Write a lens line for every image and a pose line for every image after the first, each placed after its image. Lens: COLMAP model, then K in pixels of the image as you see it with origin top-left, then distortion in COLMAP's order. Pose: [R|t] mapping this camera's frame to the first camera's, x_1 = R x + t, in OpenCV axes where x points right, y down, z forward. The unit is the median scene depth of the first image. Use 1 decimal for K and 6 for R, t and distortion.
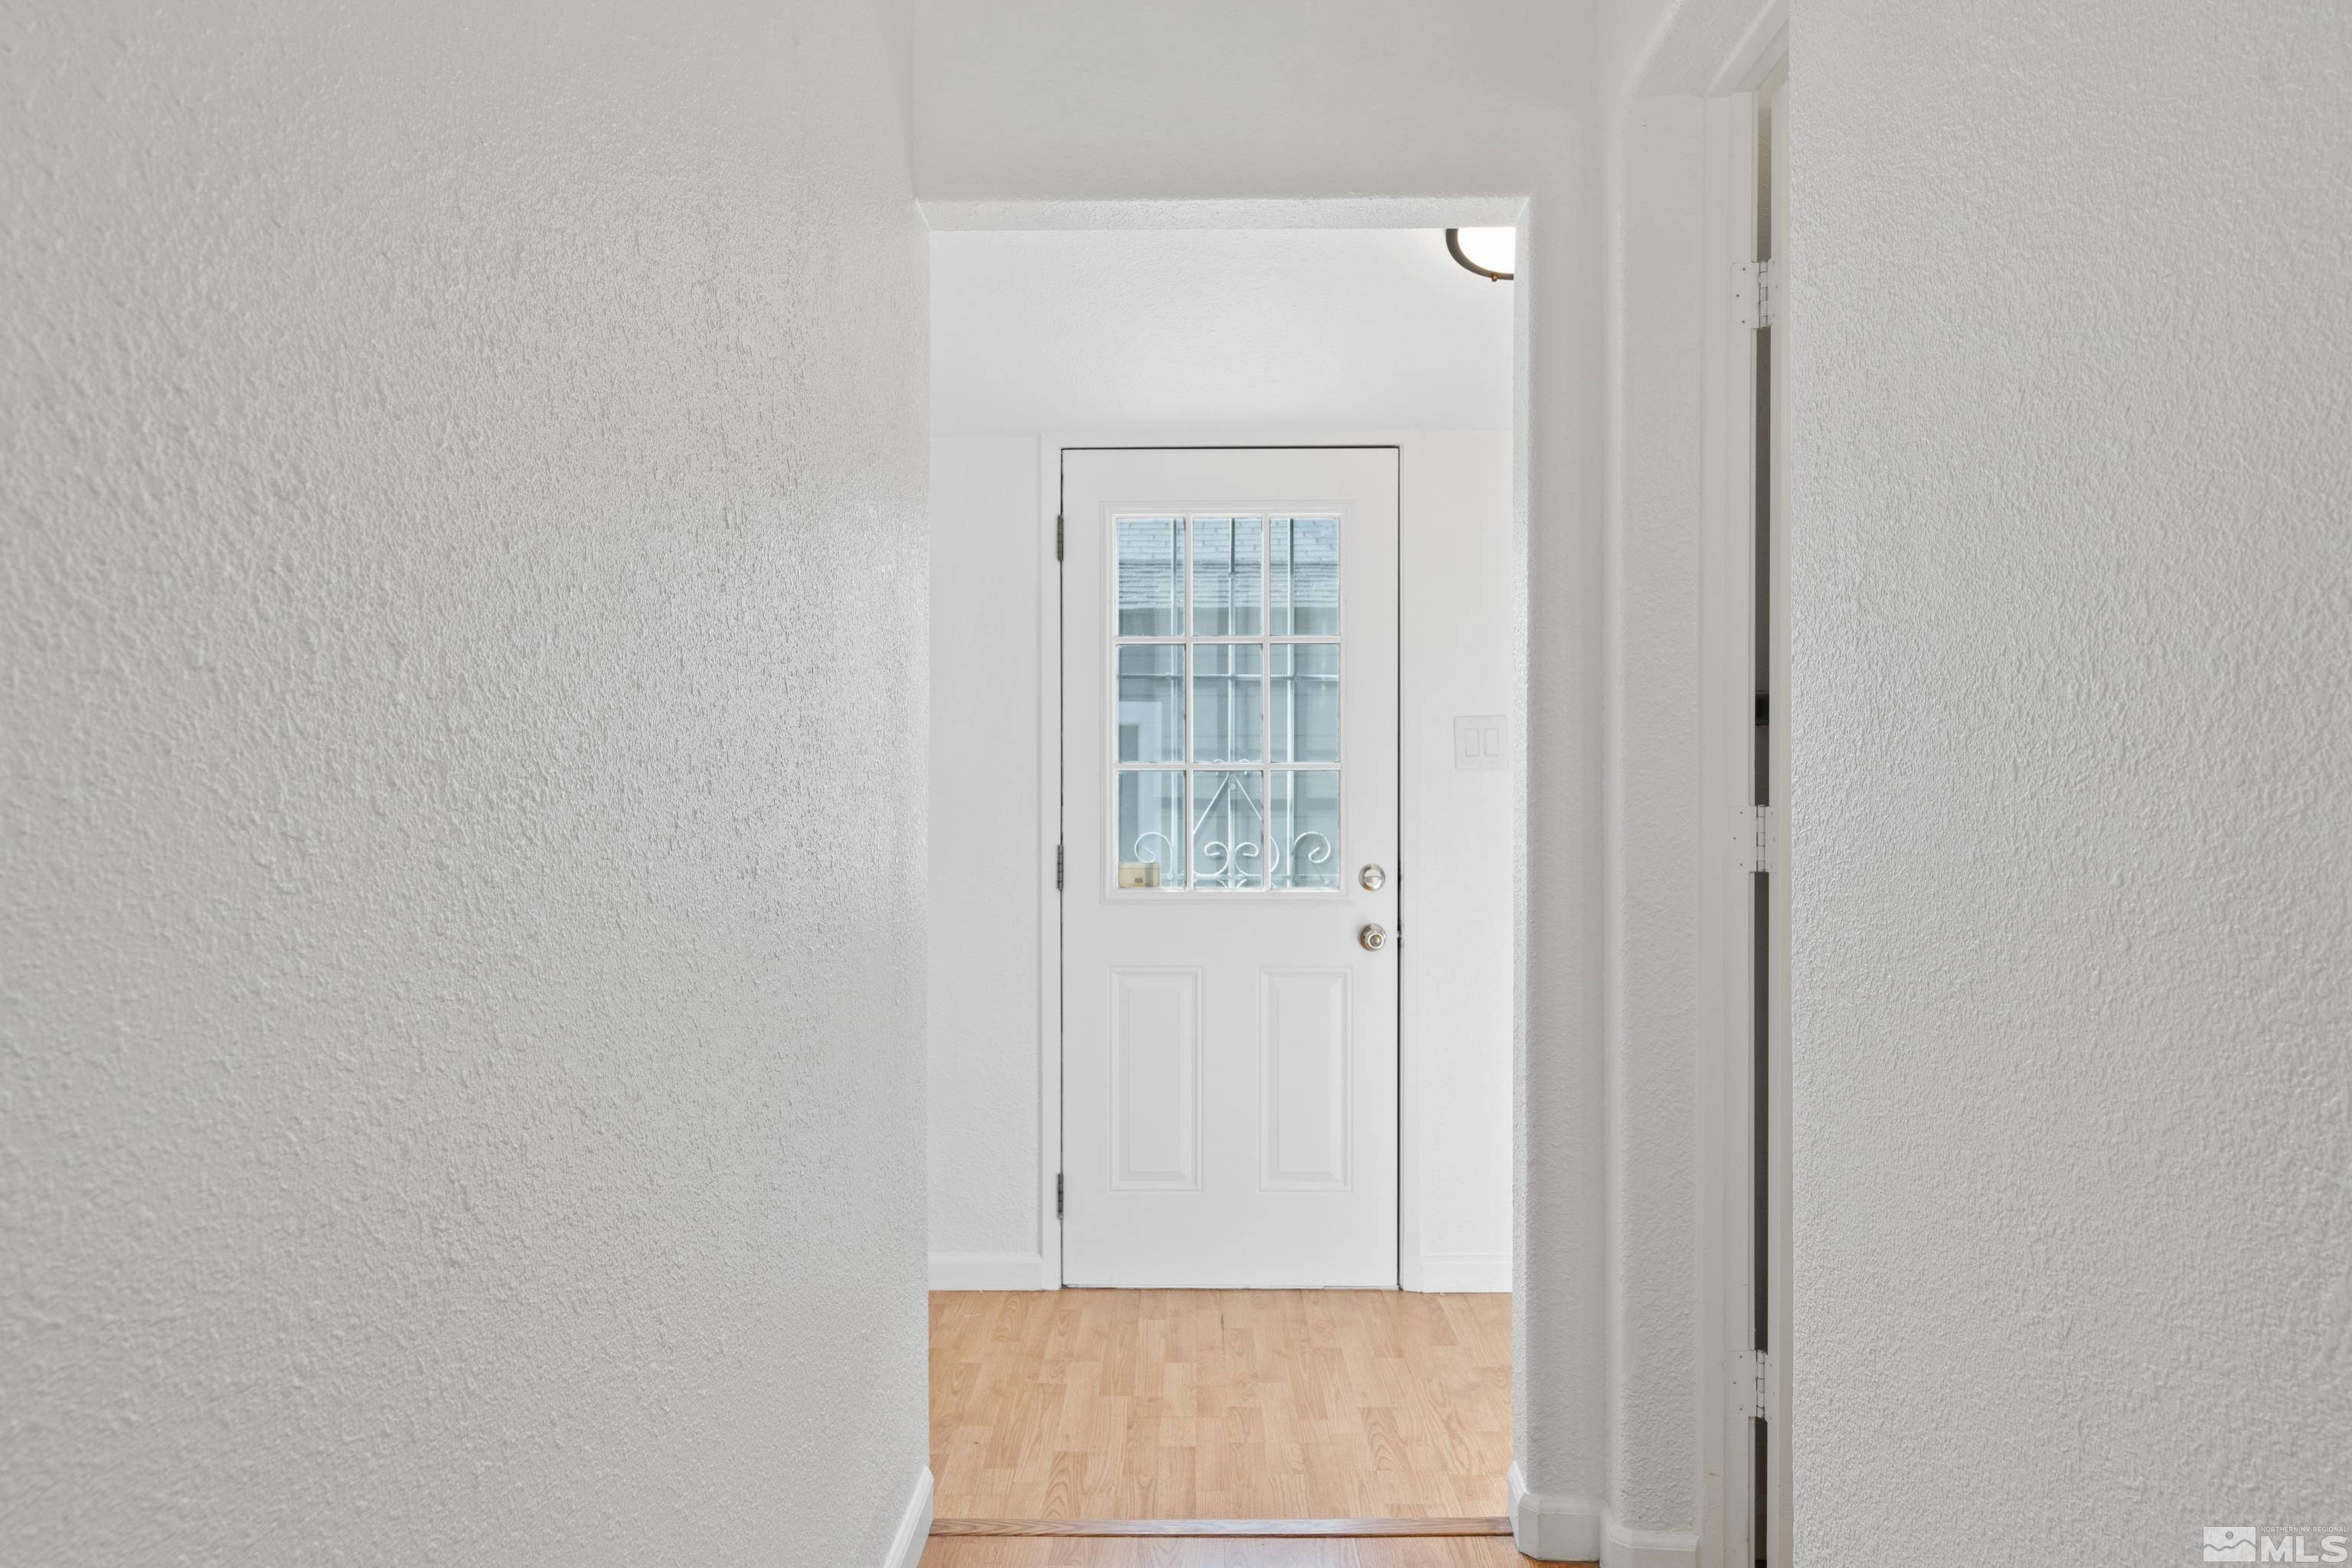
lens RADIAL K [[1568.9, 0, 1176.0], [0, 1568.9, 784.0], [0, 0, 1]] dist [-0.002316, -0.000146]
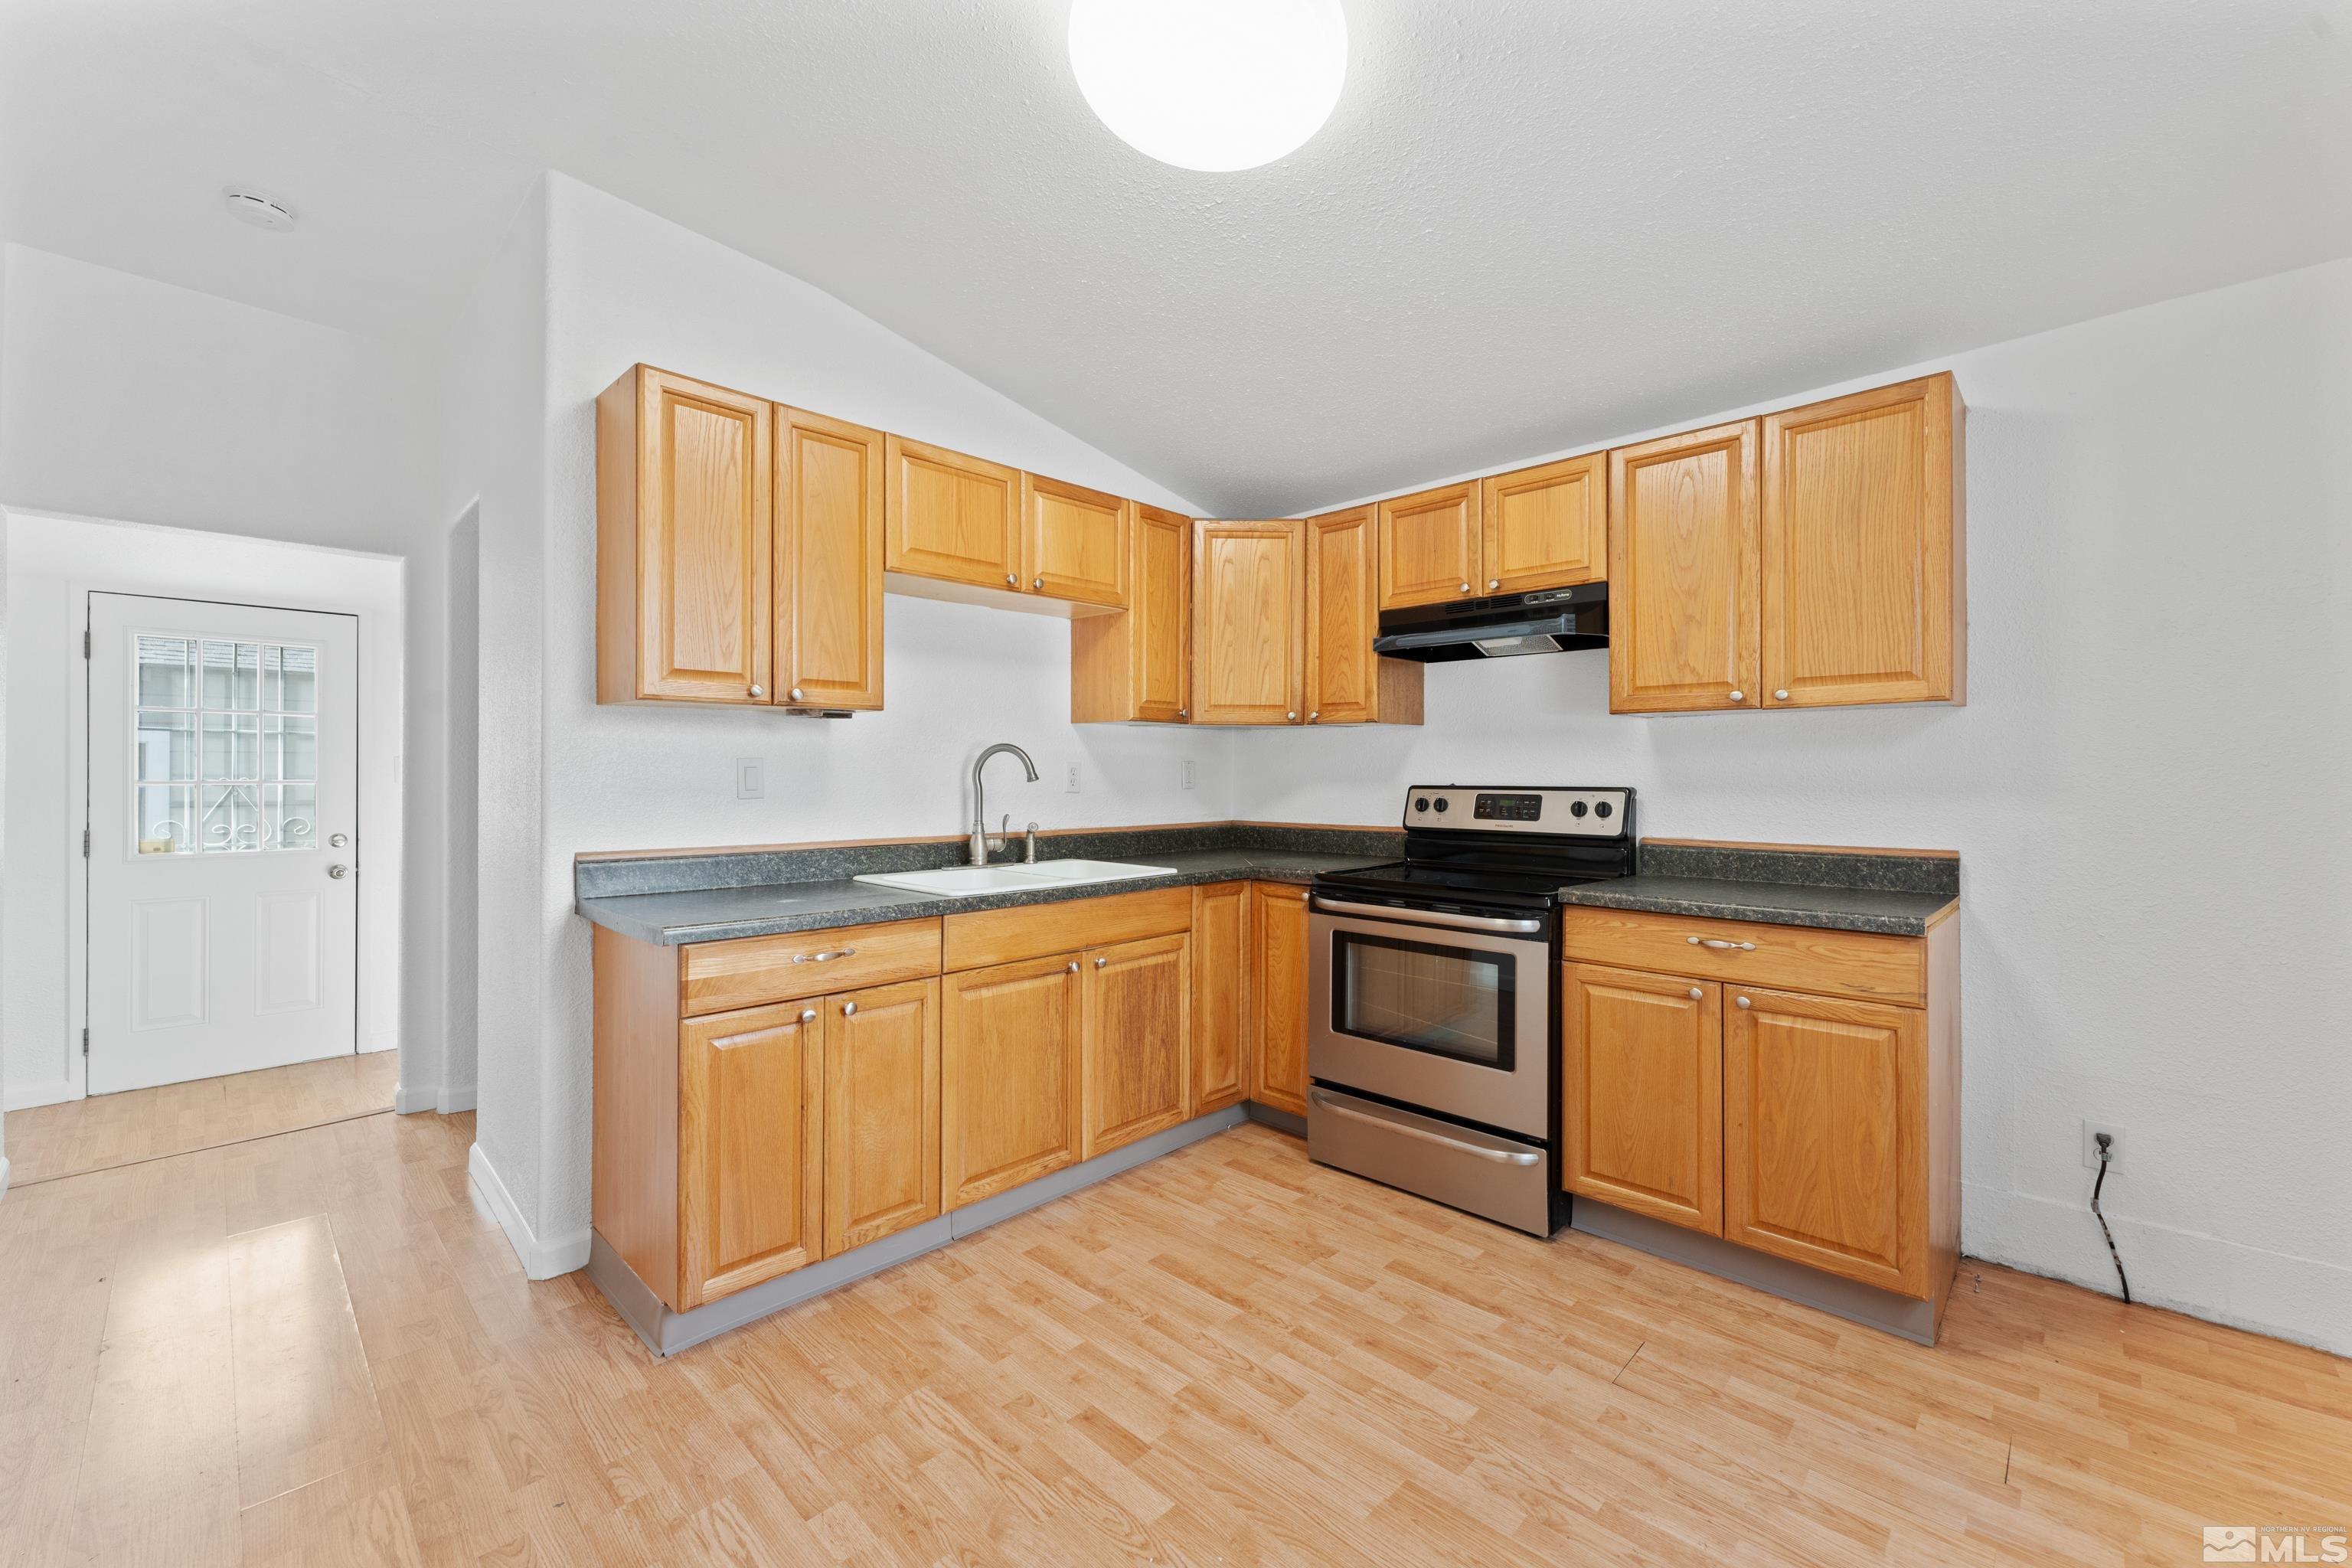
lens RADIAL K [[942.4, 0, 1177.6], [0, 942.4, 772.7], [0, 0, 1]] dist [0.000405, 0.000170]
pose [[0.686362, 0.003107, 0.727253, -0.008038], [-0.002815, 0.999995, -0.001615, -0.023290], [-0.727254, -0.000938, 0.686367, -0.517821]]
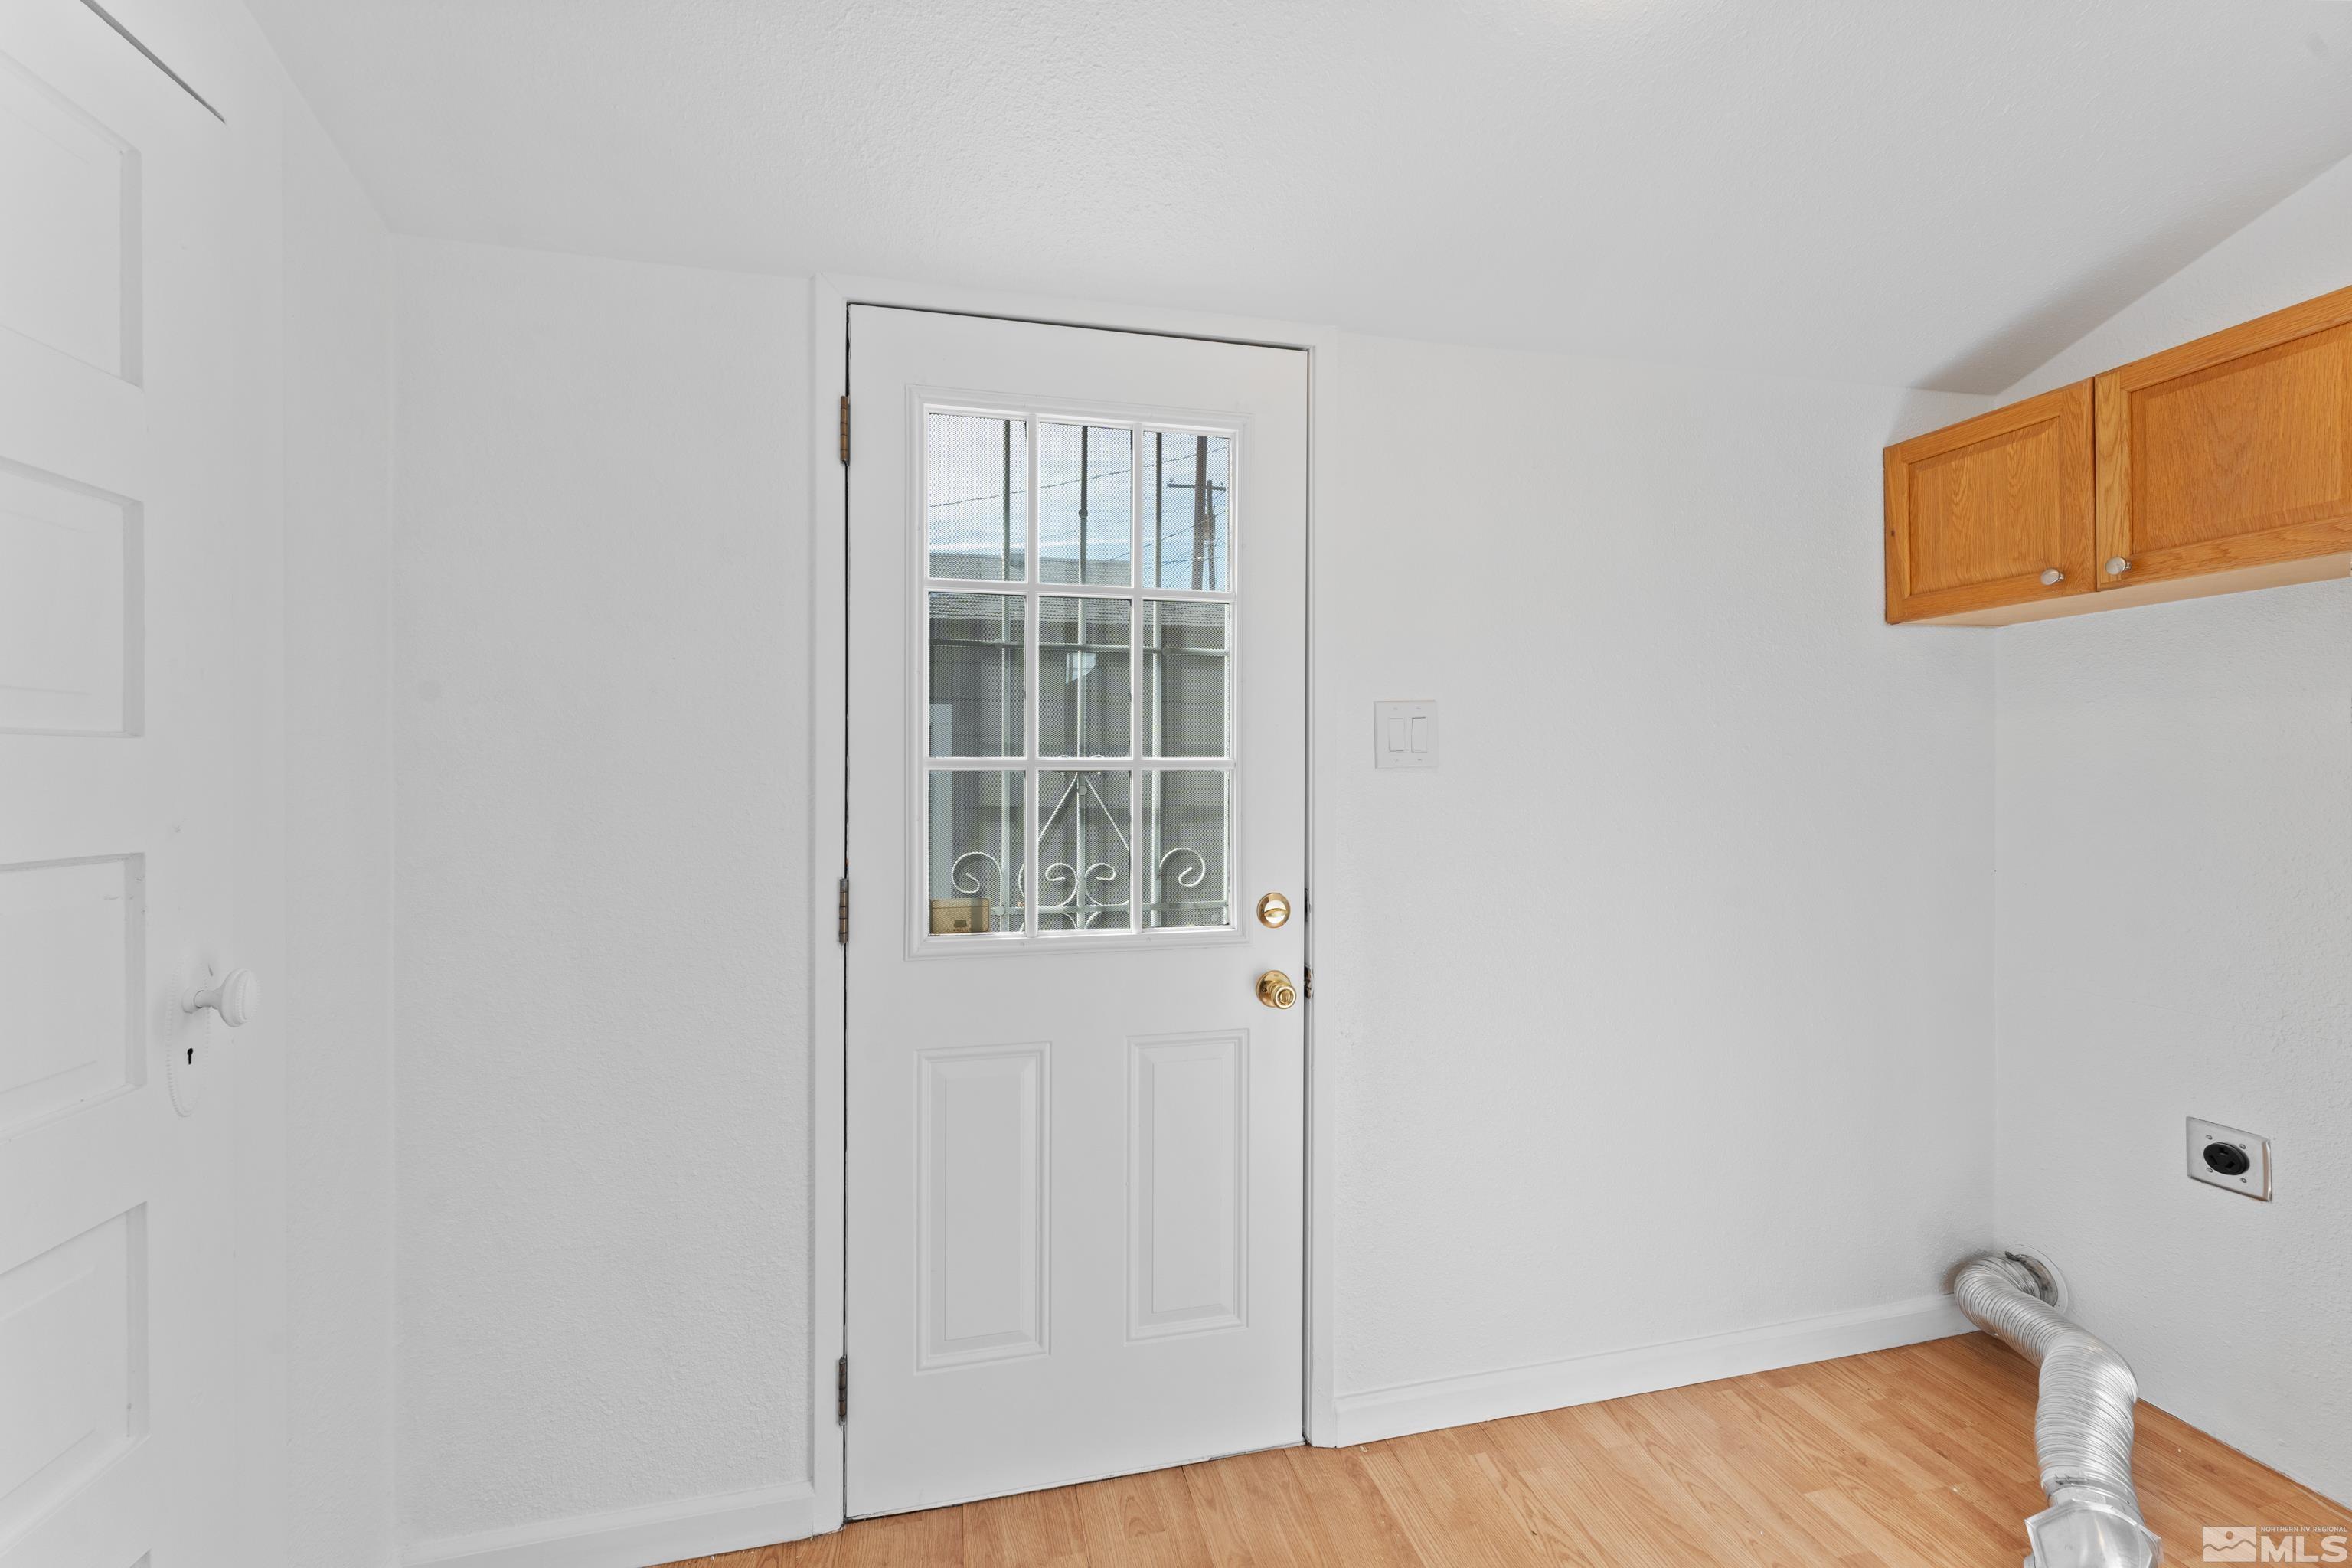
lens RADIAL K [[942.4, 0, 1177.6], [0, 942.4, 772.7], [0, 0, 1]] dist [0.000405, 0.000170]
pose [[0.970737, 0.002405, 0.240134, -0.030808], [-0.001877, 0.999995, -0.002427, -0.006533], [-0.240139, 0.001905, 0.970737, 0.557502]]
